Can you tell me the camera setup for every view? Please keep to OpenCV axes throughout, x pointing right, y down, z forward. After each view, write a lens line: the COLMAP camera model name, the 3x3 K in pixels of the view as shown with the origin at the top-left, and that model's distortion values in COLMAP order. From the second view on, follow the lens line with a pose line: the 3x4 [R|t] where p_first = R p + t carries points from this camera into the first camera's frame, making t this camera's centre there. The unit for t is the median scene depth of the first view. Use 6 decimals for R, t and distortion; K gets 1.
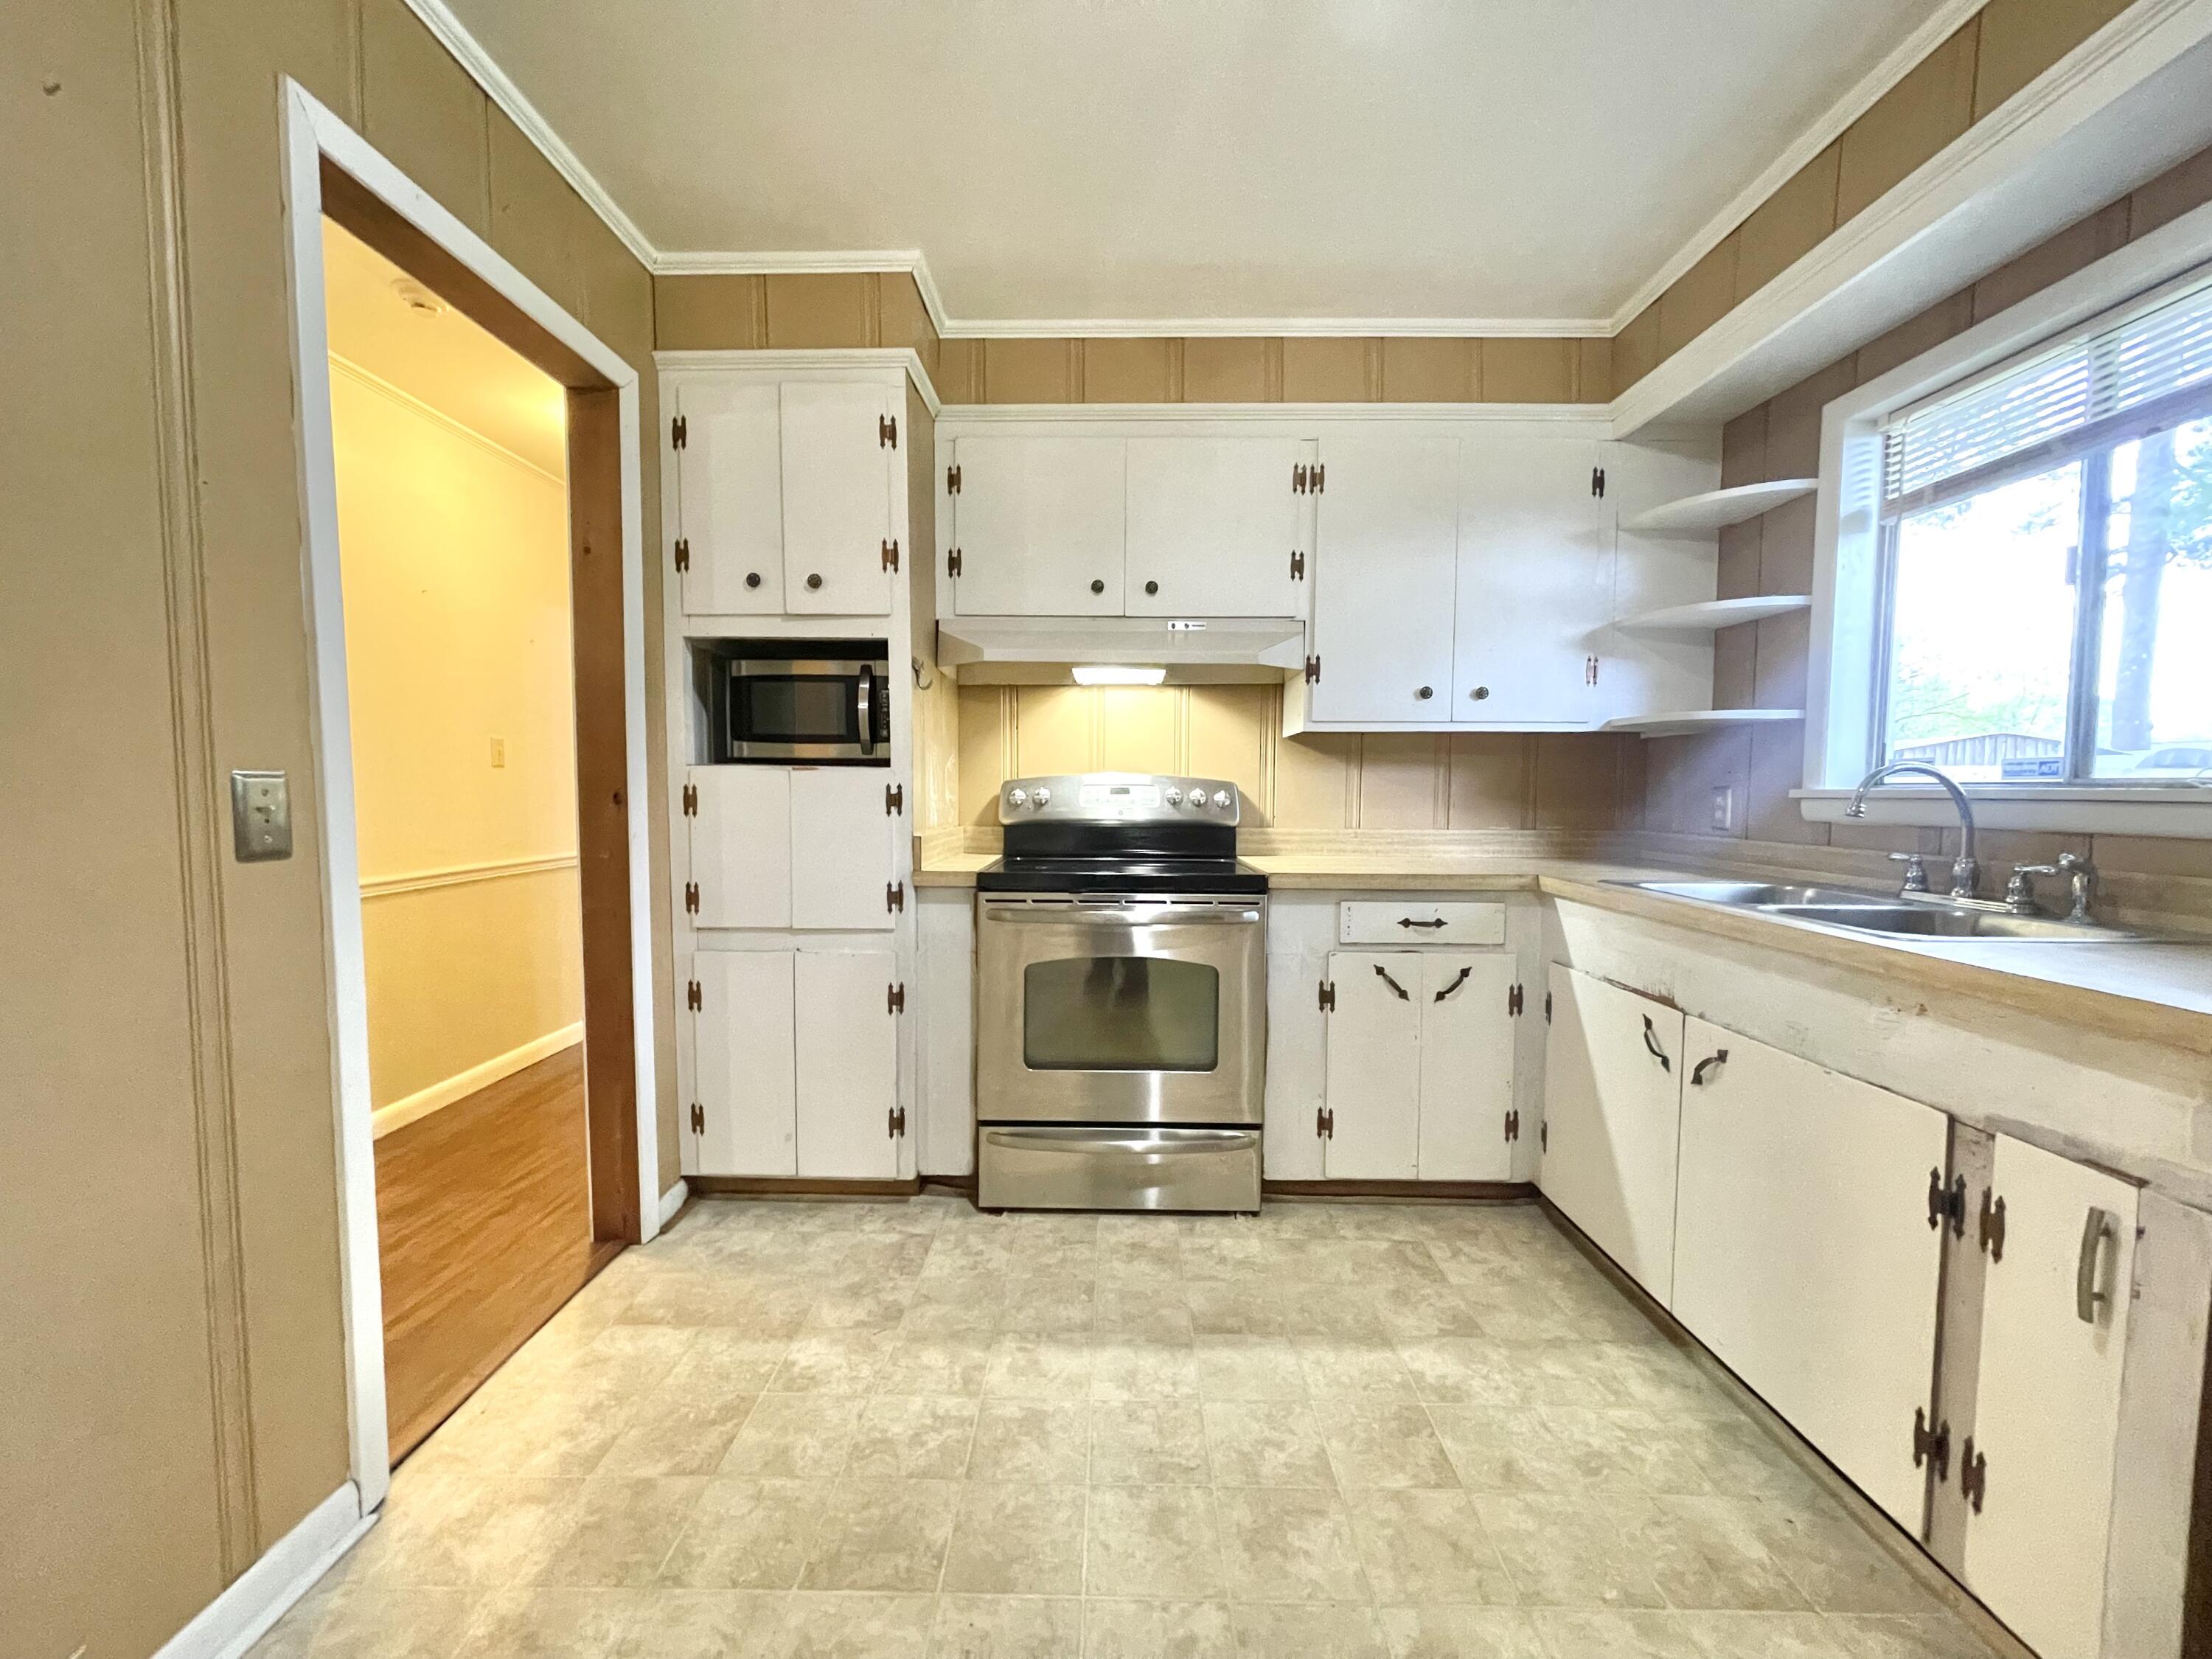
lens RADIAL K [[899.5, 0, 1107.5], [0, 899.5, 841.7], [0, 0, 1]] dist [0.010883, 0.000671]
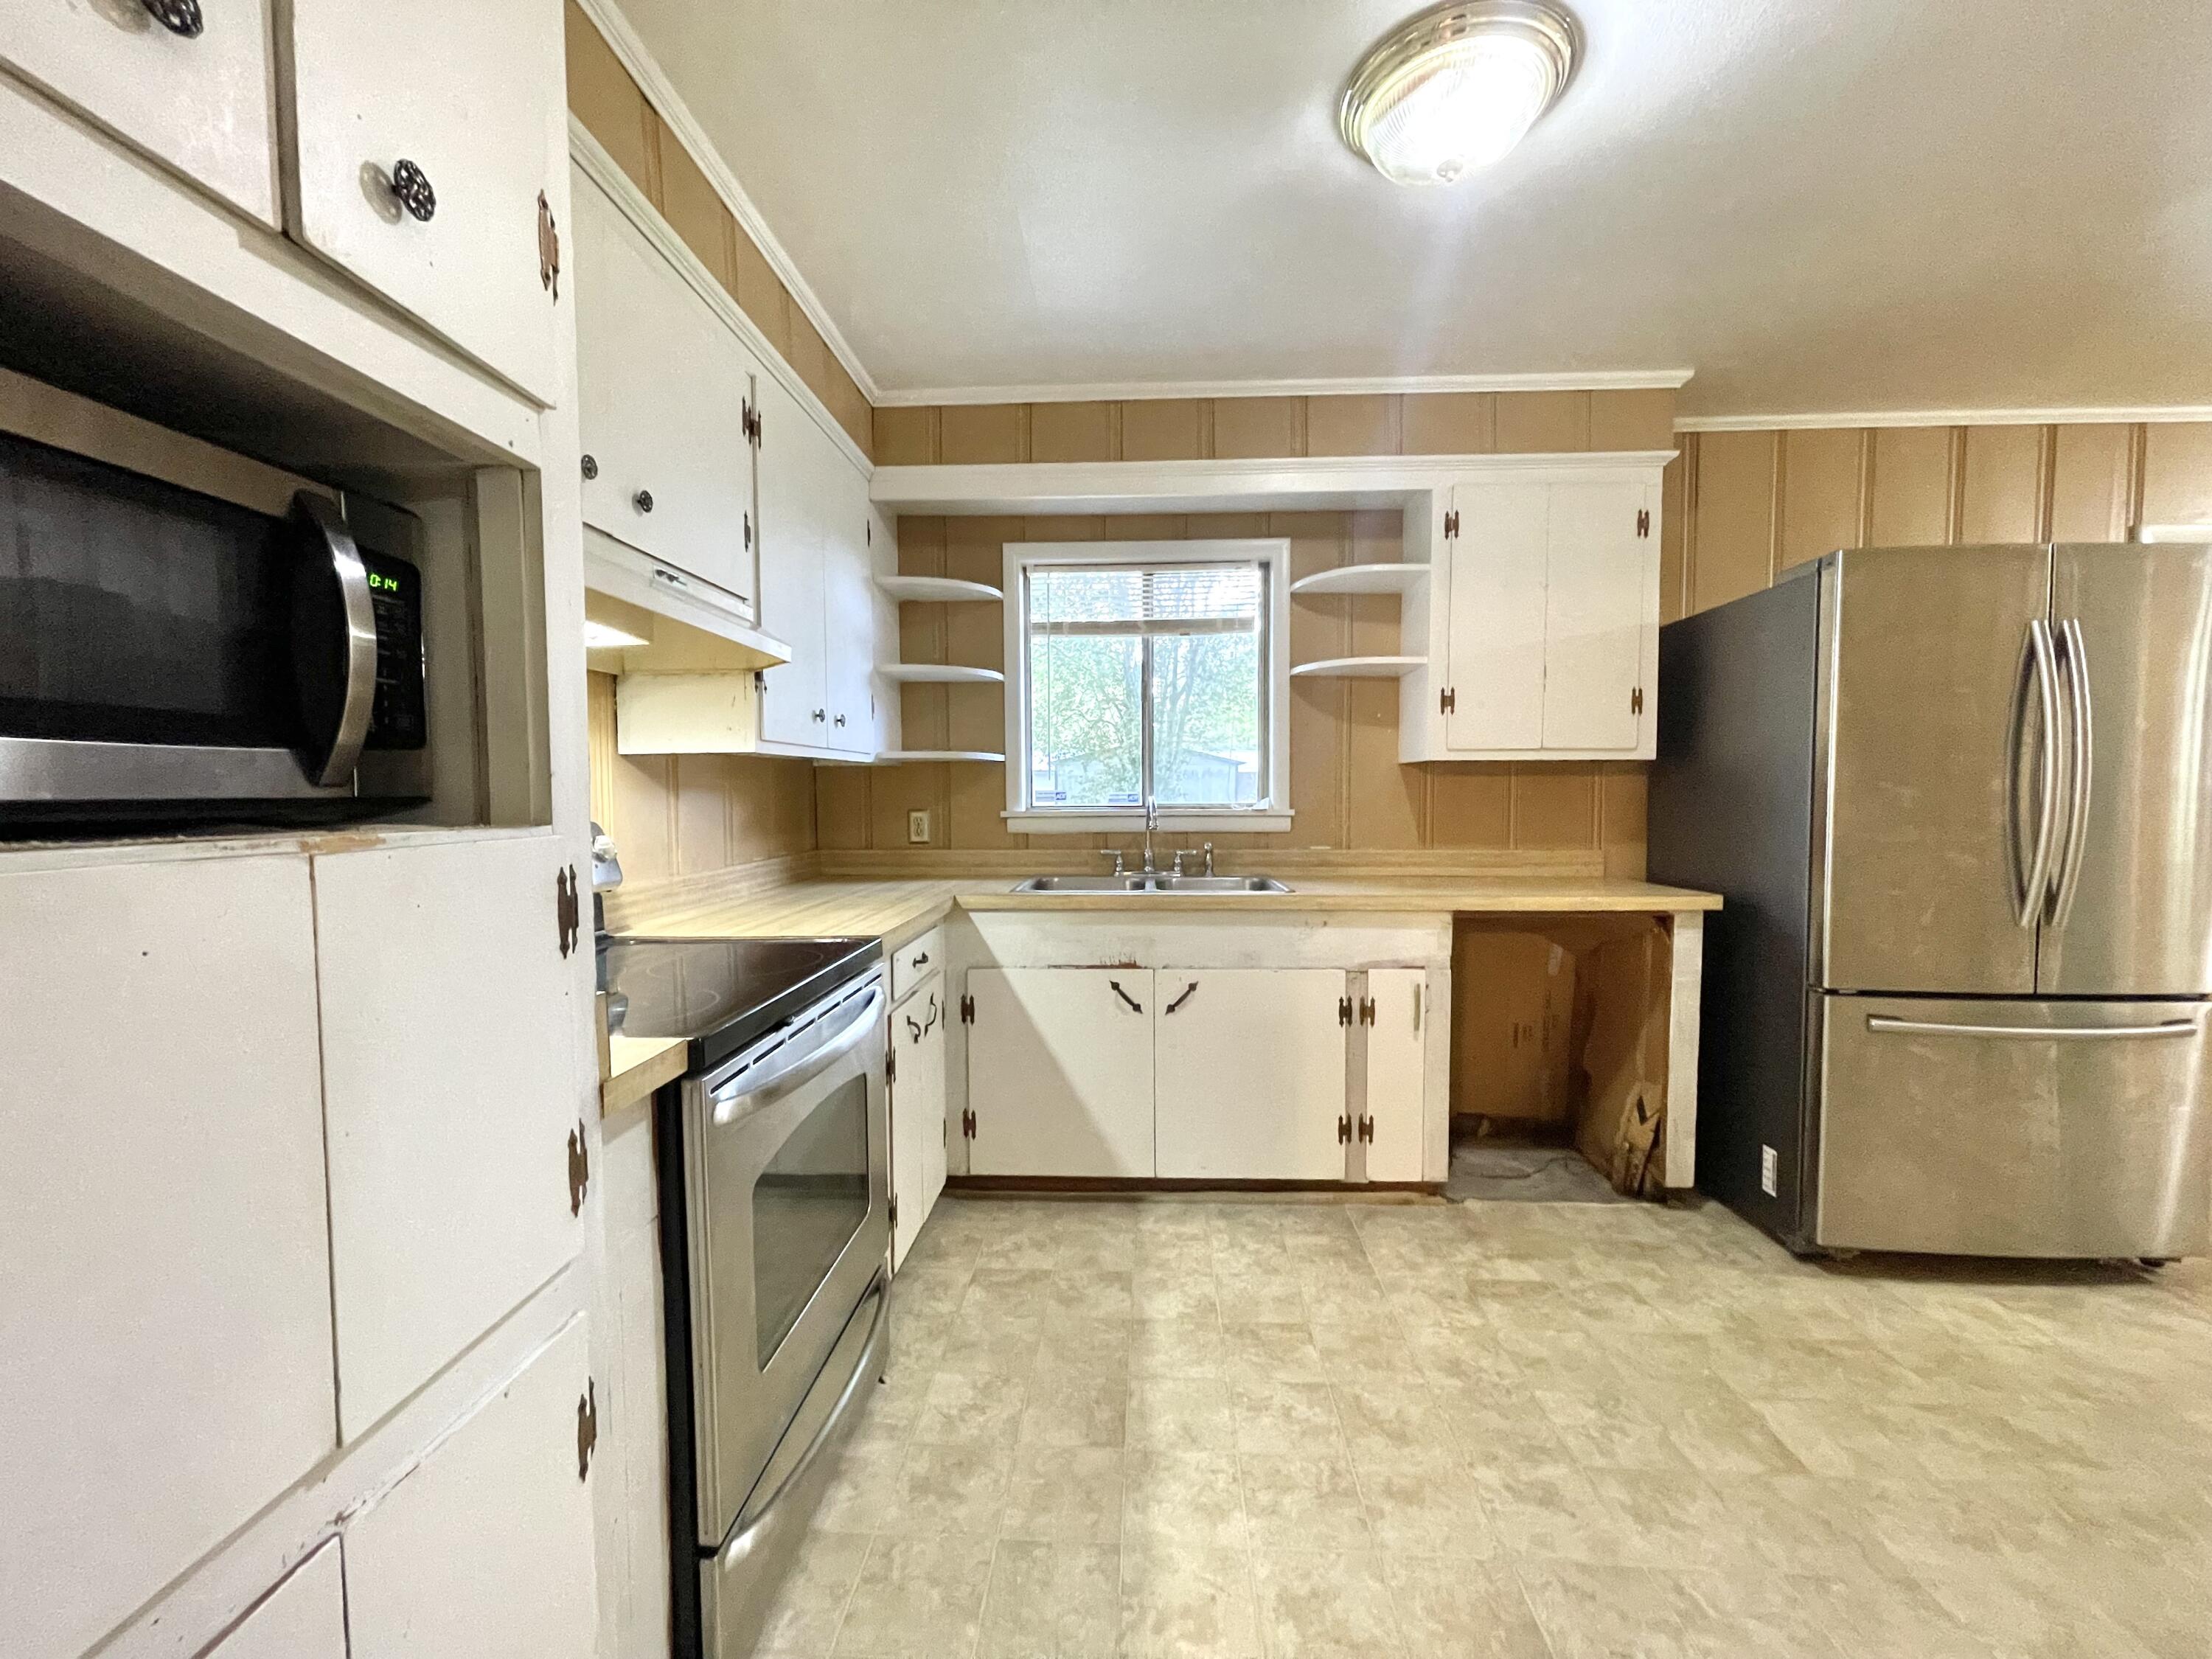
lens RADIAL K [[899.5, 0, 1107.0], [0, 899.5, 830.5], [0, 0, 1]] dist [0.010883, 0.000671]
pose [[0.043881, -0.052836, 0.997639, -0.775264], [0.065543, 0.996601, 0.049898, -0.107088], [-0.996884, 0.063198, 0.047195, 0.957208]]
